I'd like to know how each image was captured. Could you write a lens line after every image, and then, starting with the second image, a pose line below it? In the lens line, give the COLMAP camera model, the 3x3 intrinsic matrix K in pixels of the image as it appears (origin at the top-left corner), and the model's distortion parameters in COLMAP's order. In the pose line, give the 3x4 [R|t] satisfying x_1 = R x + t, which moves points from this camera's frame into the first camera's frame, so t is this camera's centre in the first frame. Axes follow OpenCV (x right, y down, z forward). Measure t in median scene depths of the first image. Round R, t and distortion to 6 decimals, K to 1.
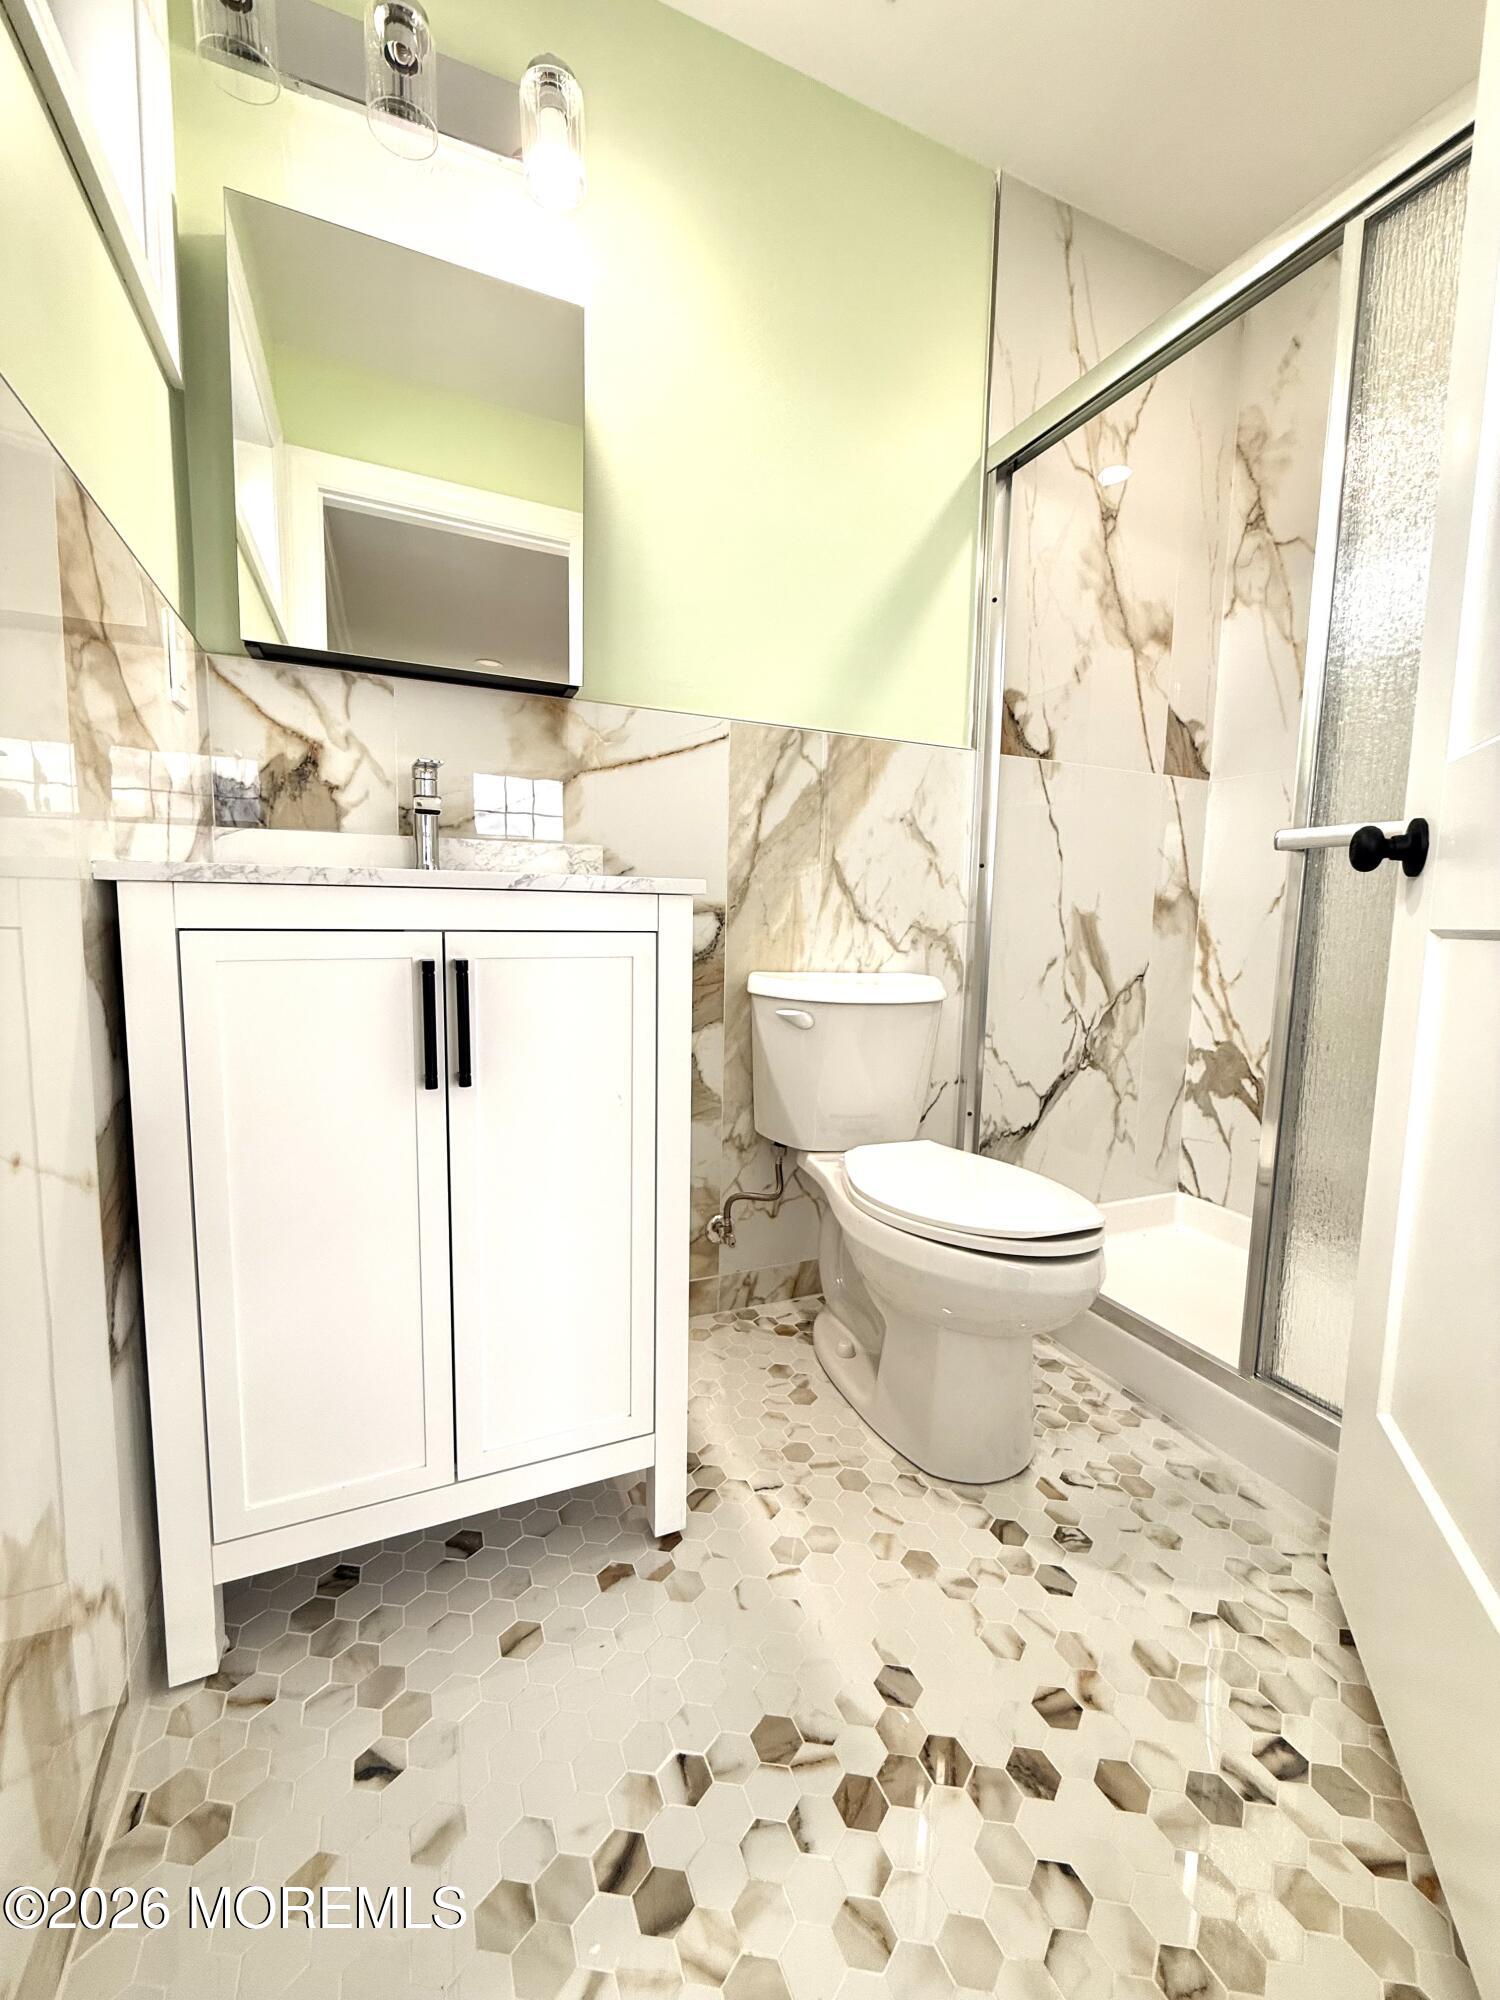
lens RADIAL K [[802.1, 0, 751.5], [0, 802.1, 998.3], [0, 0, 1]] dist [-0.000341, -0.000435]
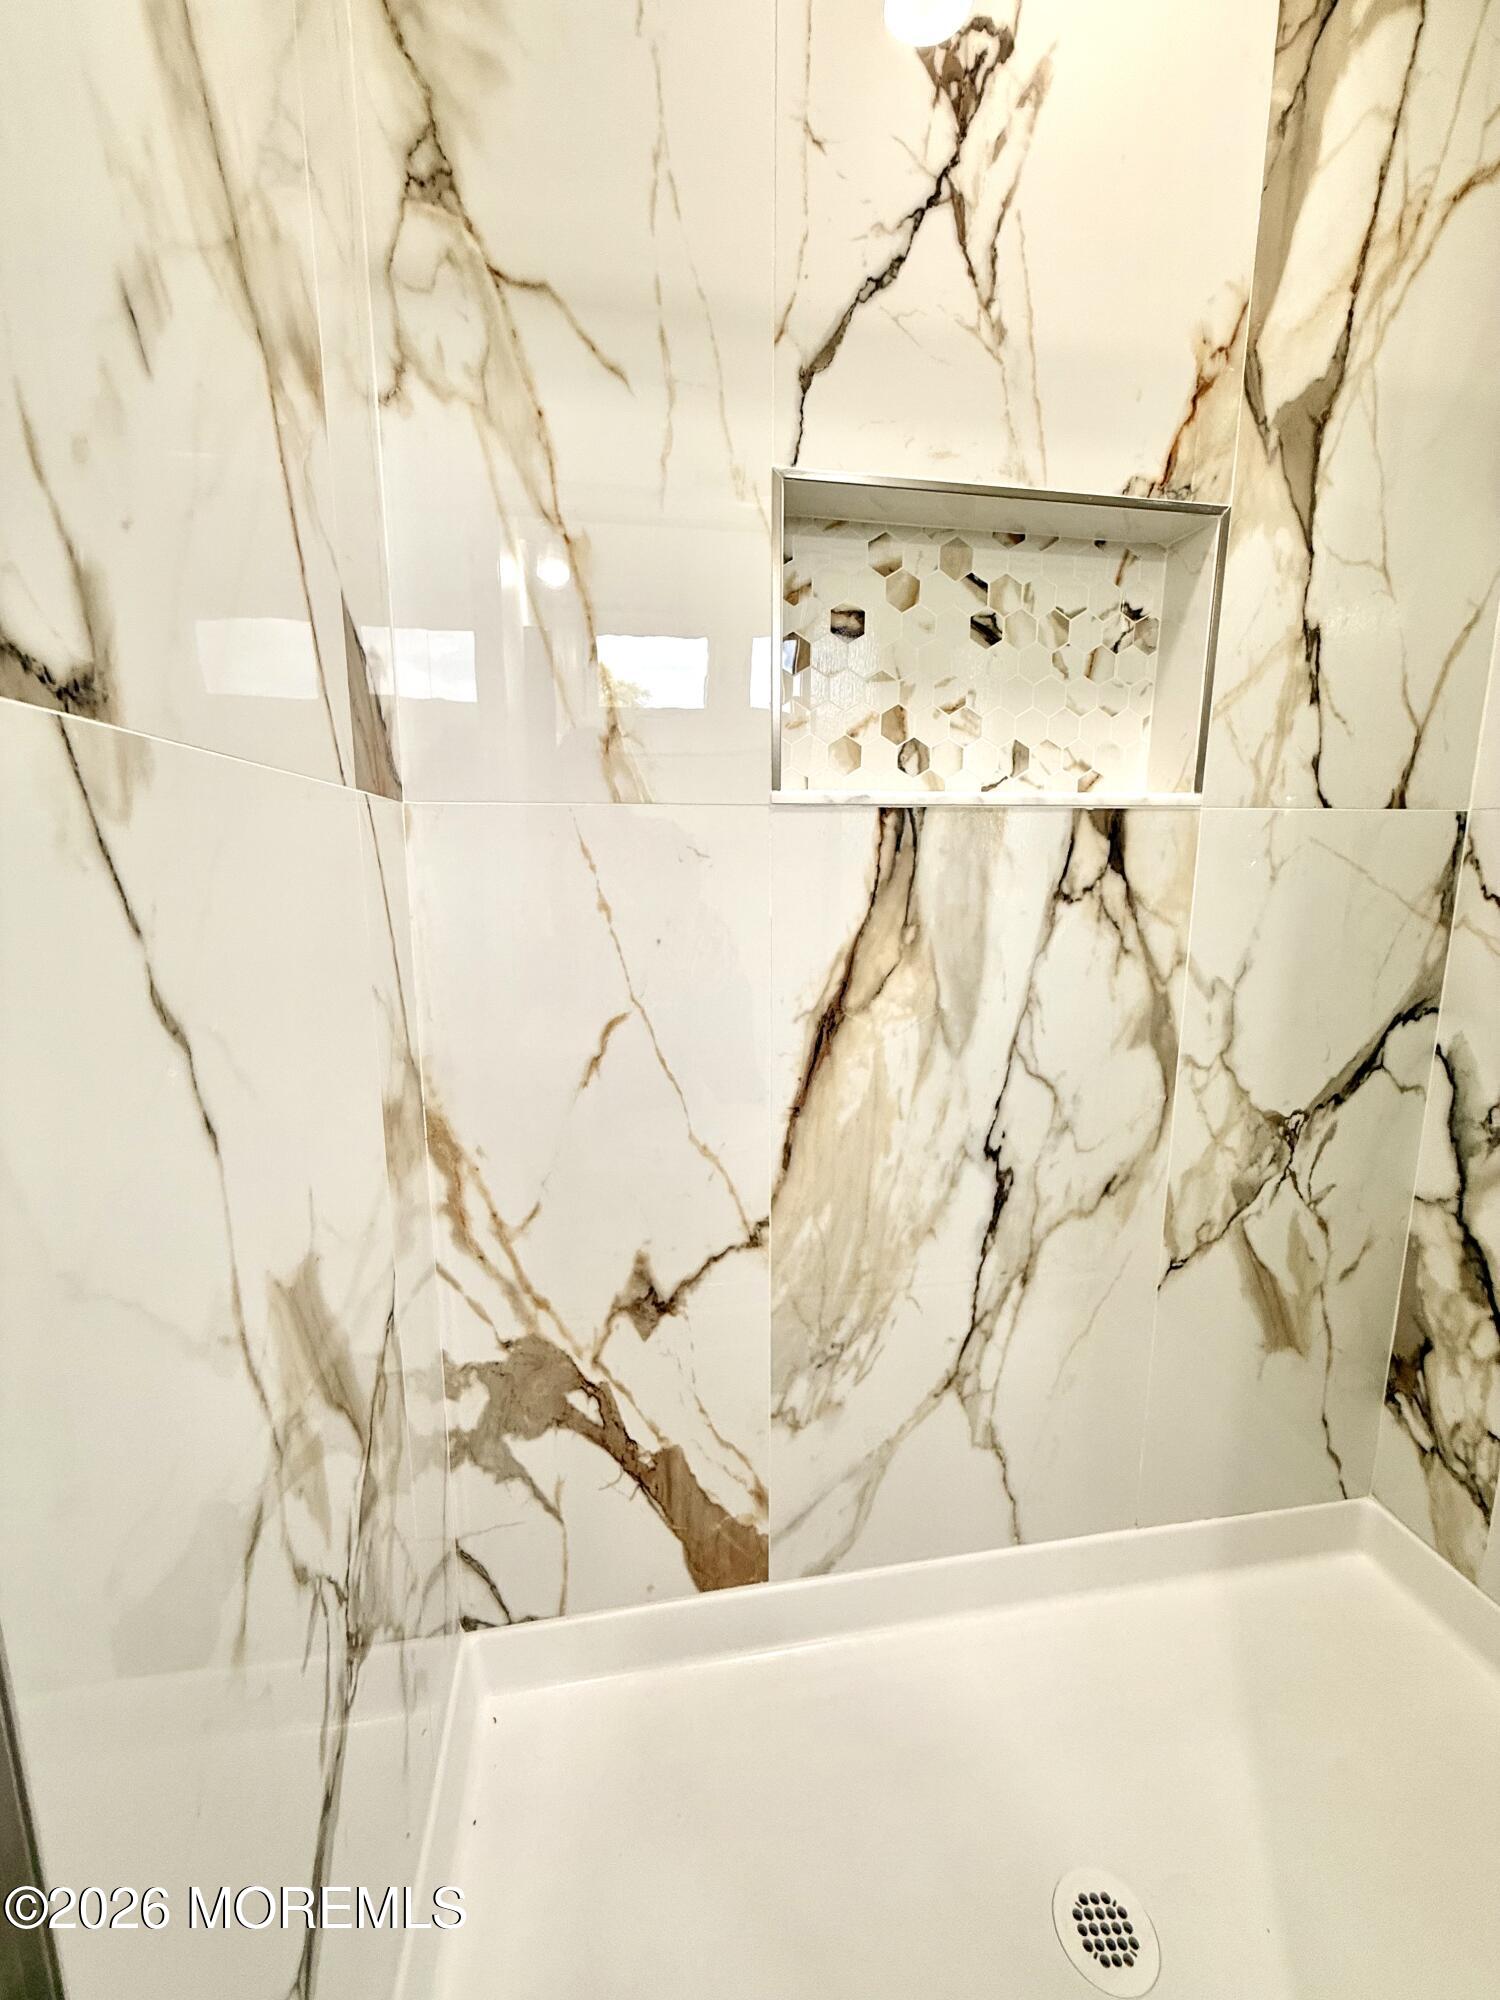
lens RADIAL K [[802.1, 0, 752.1], [0, 802.1, 996.1], [0, 0, 1]] dist [-0.000341, -0.000435]
pose [[0.250004, -0.184674, 0.950470, 0.191371], [0.107851, 0.980845, 0.162208, -0.221797], [-0.962219, 0.061957, 0.265133, 0.720821]]
